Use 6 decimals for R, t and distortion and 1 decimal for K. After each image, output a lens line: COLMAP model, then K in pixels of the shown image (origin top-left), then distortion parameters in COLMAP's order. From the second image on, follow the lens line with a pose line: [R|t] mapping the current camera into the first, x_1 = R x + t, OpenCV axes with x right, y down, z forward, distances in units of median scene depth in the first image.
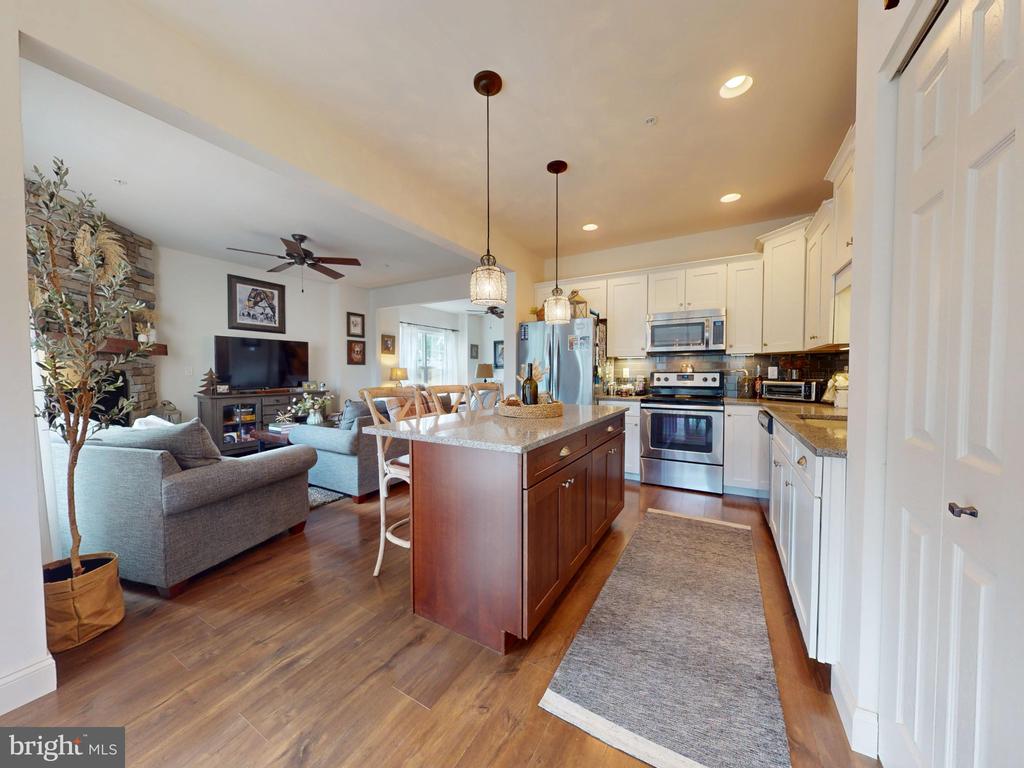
lens RADIAL K [[358.5, 0, 512.5], [0, 358.5, 384.2], [0, 0, 1]] dist [-0.000434, -0.000095]
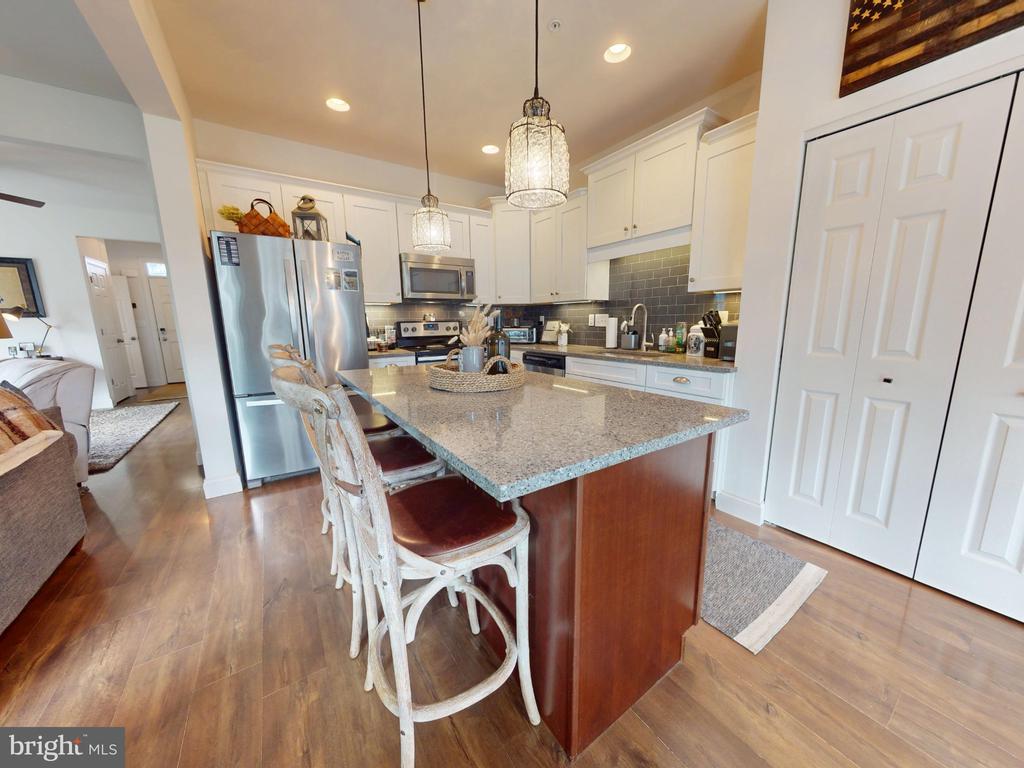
lens RADIAL K [[358.5, 0, 512.5], [0, 358.5, 384.2], [0, 0, 1]] dist [-0.000434, -0.000095]
pose [[0.439214, -0.163390, 0.883400, -0.293096], [0.038888, 0.985858, 0.163005, -0.014477], [-0.897540, -0.037241, 0.439357, 0.352441]]
